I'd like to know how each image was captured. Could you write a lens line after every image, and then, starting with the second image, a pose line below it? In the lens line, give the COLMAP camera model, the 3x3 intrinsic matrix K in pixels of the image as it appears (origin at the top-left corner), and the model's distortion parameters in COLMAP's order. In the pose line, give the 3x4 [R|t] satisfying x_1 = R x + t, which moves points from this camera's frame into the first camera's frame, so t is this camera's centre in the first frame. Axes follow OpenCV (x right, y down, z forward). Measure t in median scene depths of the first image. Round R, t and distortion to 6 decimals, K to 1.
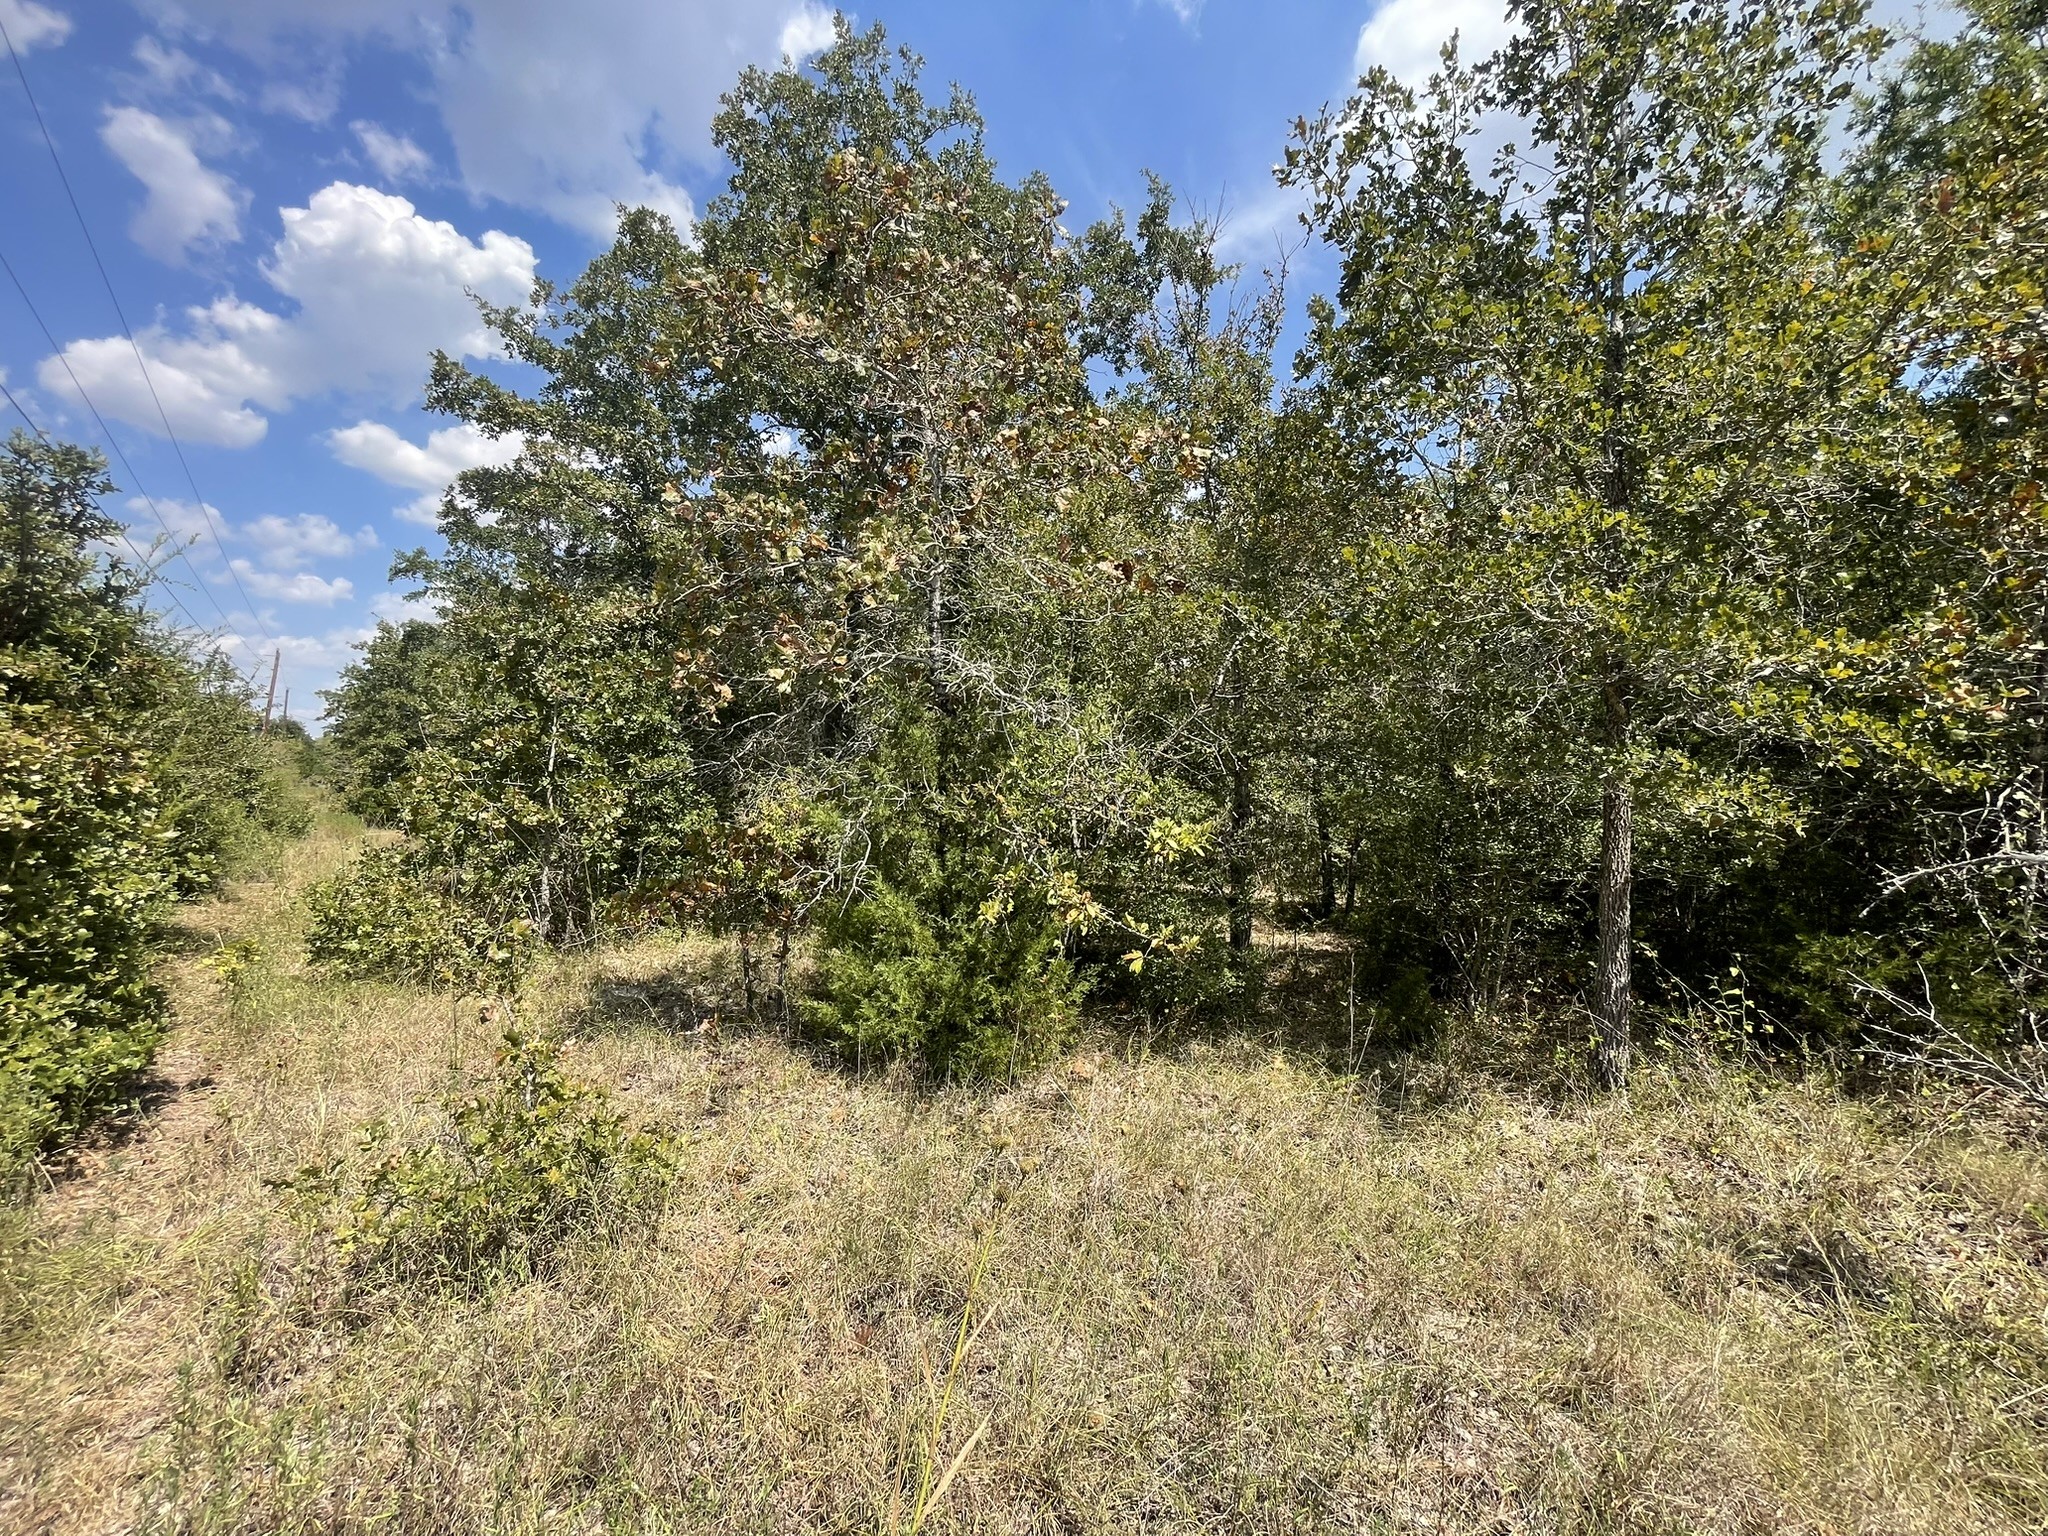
lens RADIAL K [[822.3, 0, 1026.0], [0, 822.3, 772.9], [0, 0, 1]] dist [-0.001901, -0.000534]
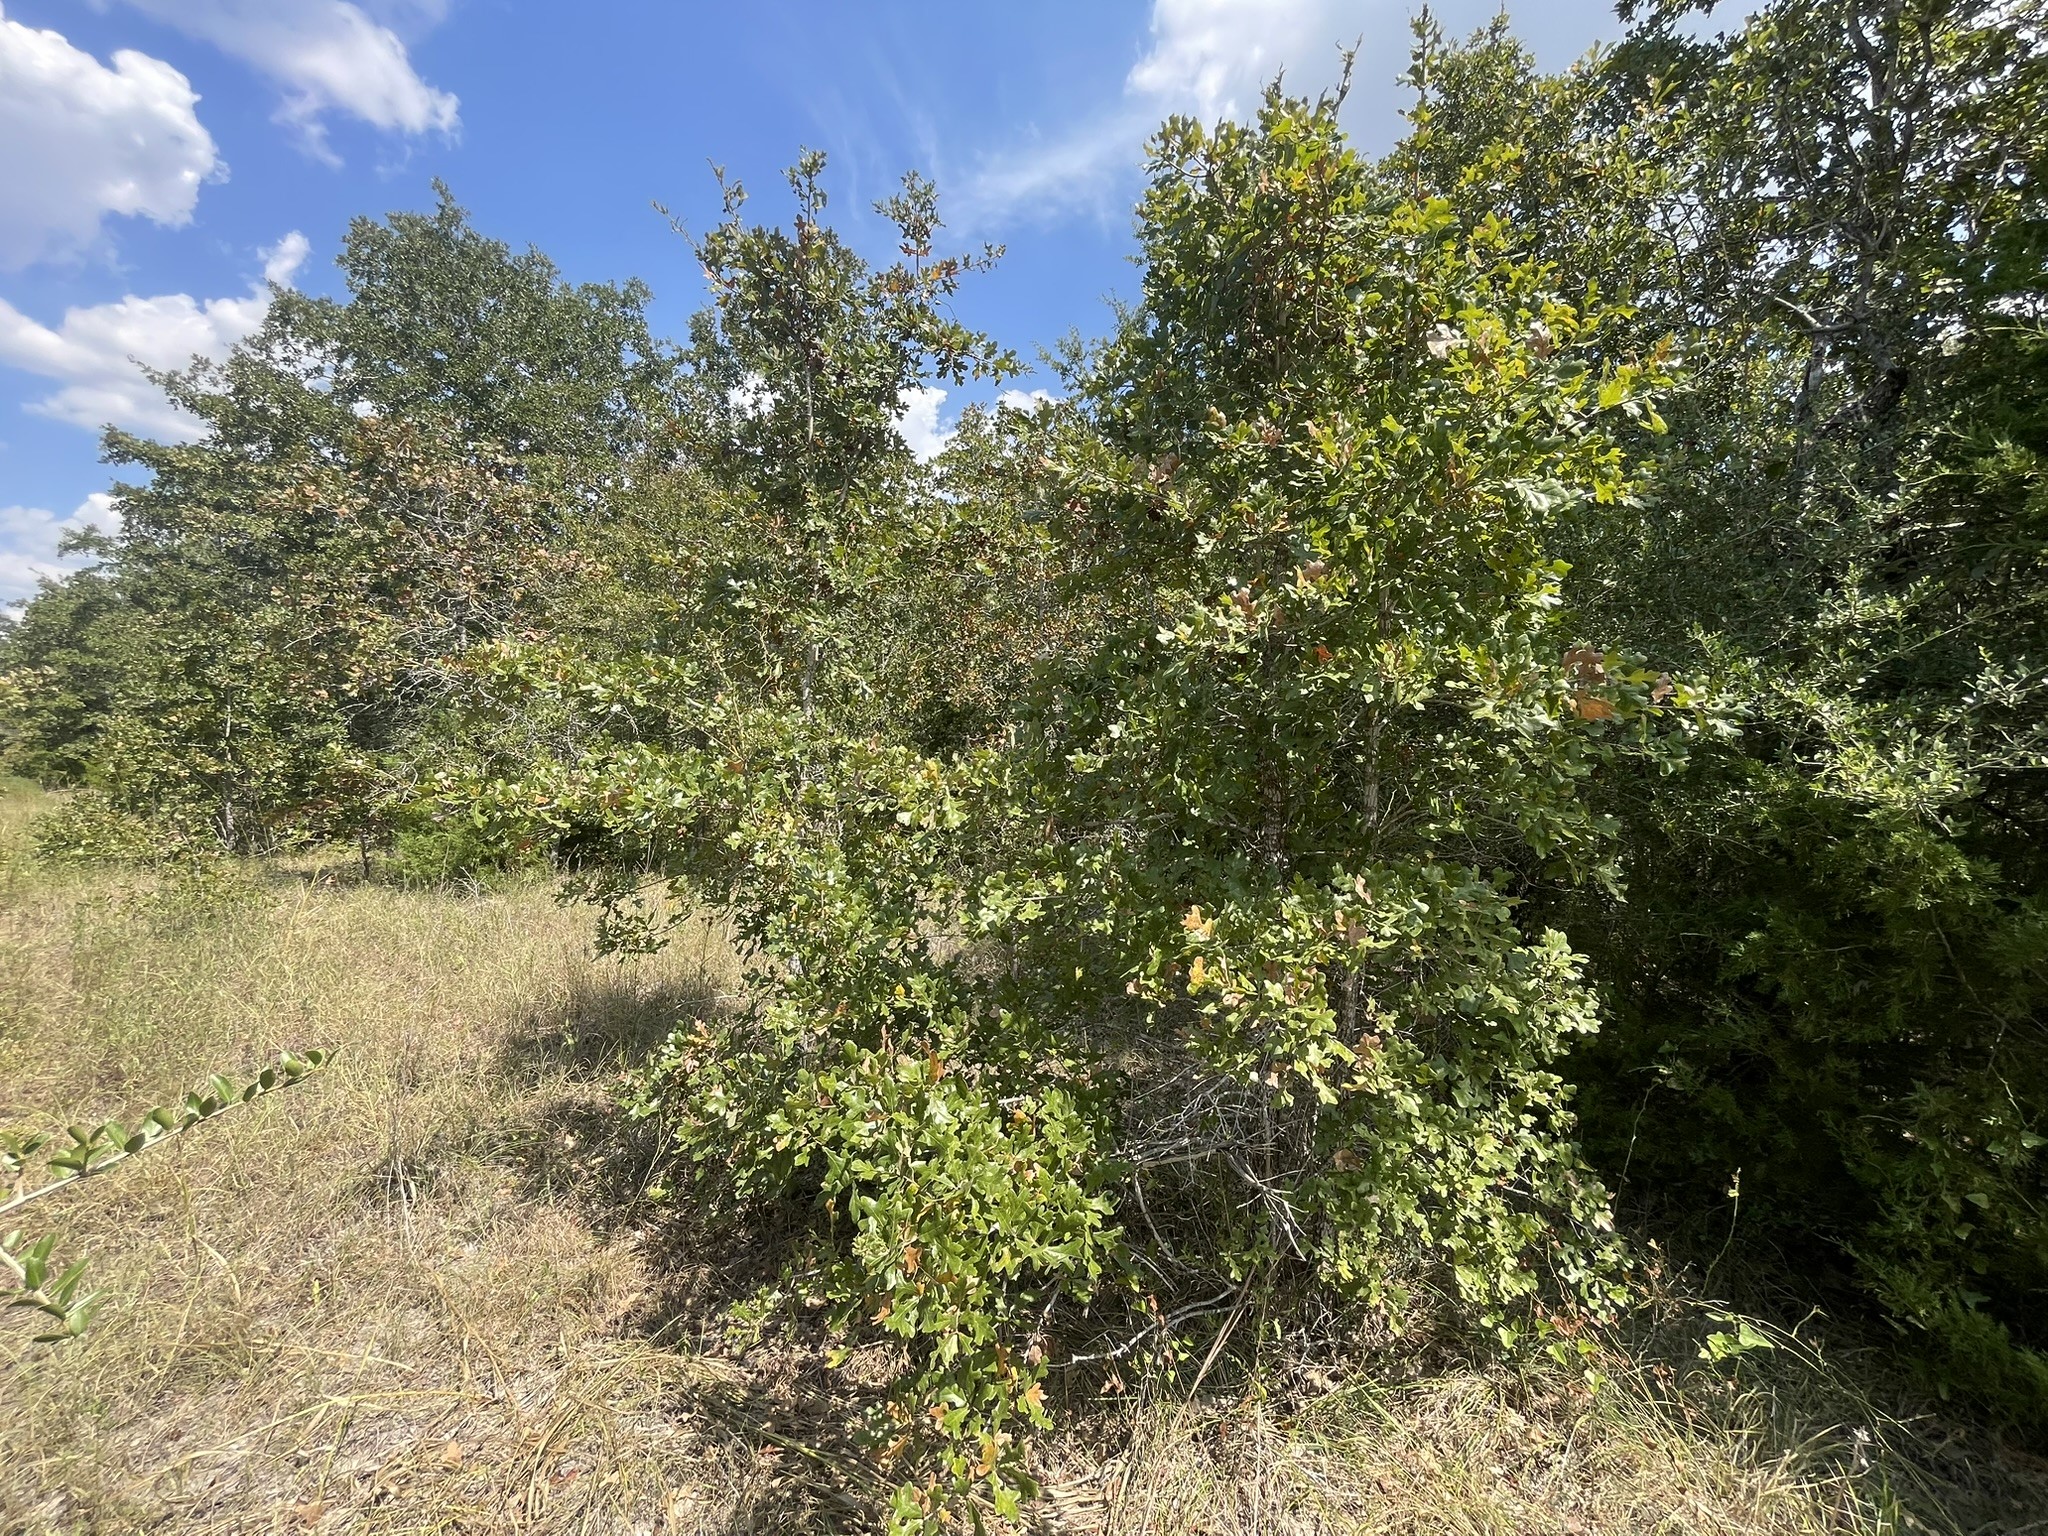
lens RADIAL K [[822.3, 0, 1021.6], [0, 822.3, 764.9], [0, 0, 1]] dist [-0.001901, -0.000534]
pose [[0.977467, -0.025440, 0.209549, 0.479477], [0.013607, 0.998240, 0.057715, -0.016385], [-0.210649, -0.053564, 0.976093, -0.698594]]
